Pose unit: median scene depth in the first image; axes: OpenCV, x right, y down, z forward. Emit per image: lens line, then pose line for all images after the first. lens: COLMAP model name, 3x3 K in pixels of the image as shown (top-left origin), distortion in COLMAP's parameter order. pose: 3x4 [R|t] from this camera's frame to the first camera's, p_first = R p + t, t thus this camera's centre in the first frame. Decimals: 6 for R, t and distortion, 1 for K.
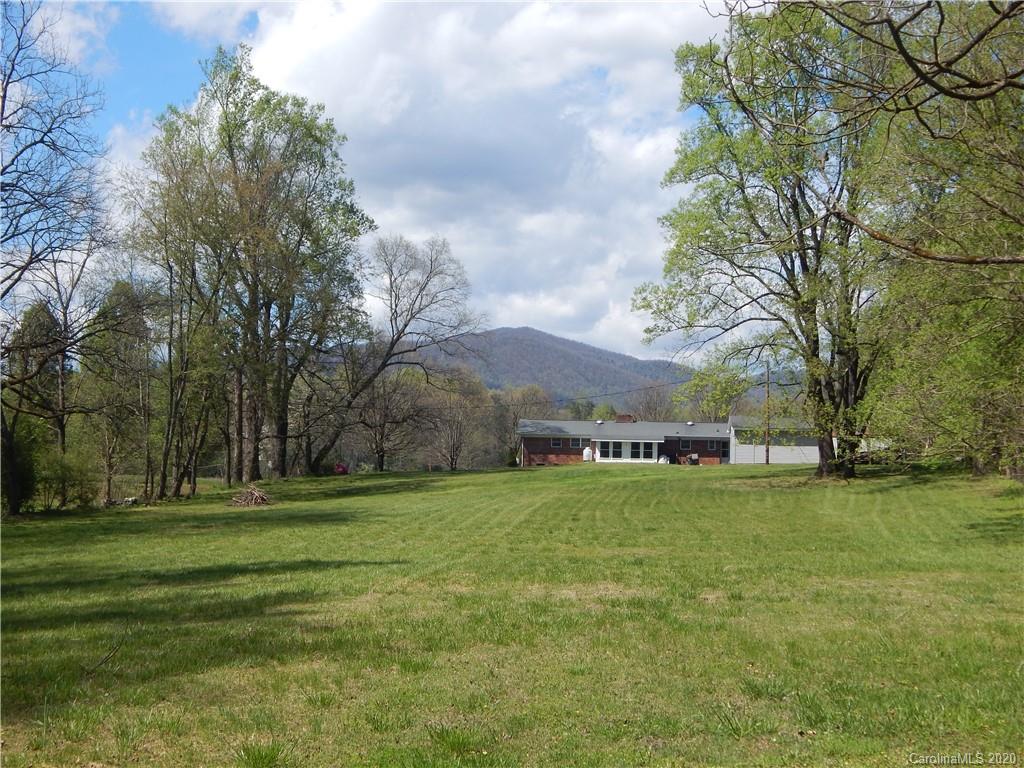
lens RADIAL K [[1454.6, 0, 509.4], [0, 1454.6, 383.6], [0, 0, 1]] dist [-0.007196, 0.000000]
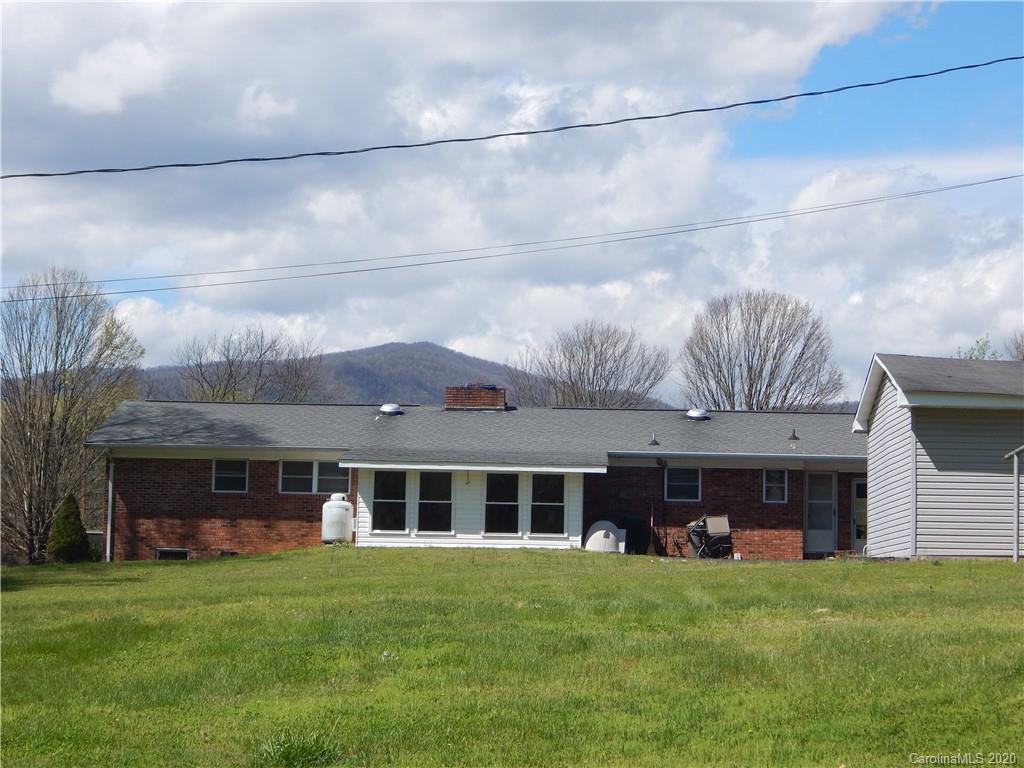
lens RADIAL K [[2044.9, 0, 511.5], [0, 2044.9, 383.4], [0, 0, 1]] dist [-0.028941, 0.000000]
pose [[0.998851, 0.003513, 0.047792, 0.069855], [-0.002388, 0.999719, -0.023571, 0.032387], [-0.047861, 0.023430, 0.998579, 0.615184]]
